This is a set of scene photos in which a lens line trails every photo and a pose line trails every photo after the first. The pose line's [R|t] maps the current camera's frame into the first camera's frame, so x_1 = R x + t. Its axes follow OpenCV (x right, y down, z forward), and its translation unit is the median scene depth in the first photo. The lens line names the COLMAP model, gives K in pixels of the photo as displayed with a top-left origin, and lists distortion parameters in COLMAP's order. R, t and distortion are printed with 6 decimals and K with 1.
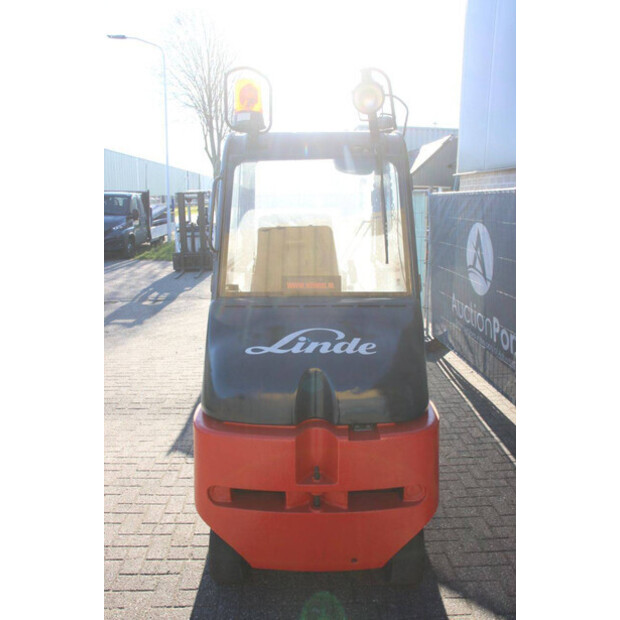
lens RADIAL K [[507.5, 0, 321.1], [0, 507.5, 314.6], [0, 0, 1]] dist [-0.138025, 0.087920]
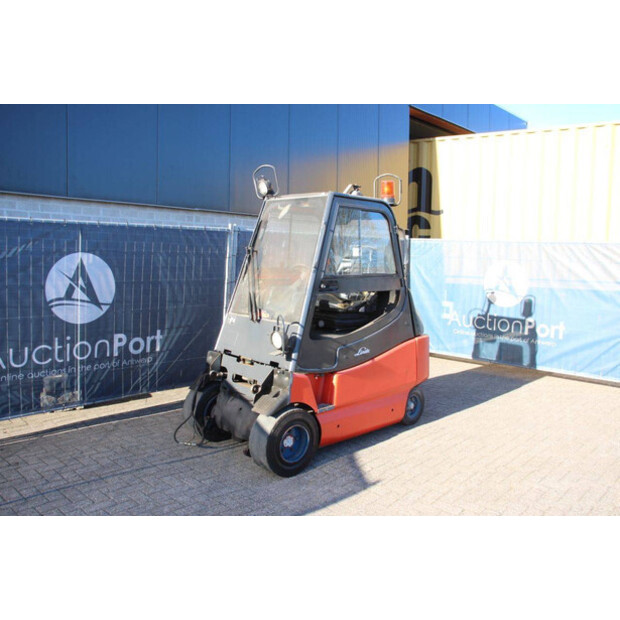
lens RADIAL K [[538.0, 0, 310.2], [0, 538.0, 308.9], [0, 0, 1]] dist [-0.100044, 0.047169]
pose [[-0.688329, -0.088234, 0.720012, -1.618510], [0.133815, 0.960095, 0.245582, -0.567882], [-0.712949, 0.265390, -0.649055, 2.877942]]
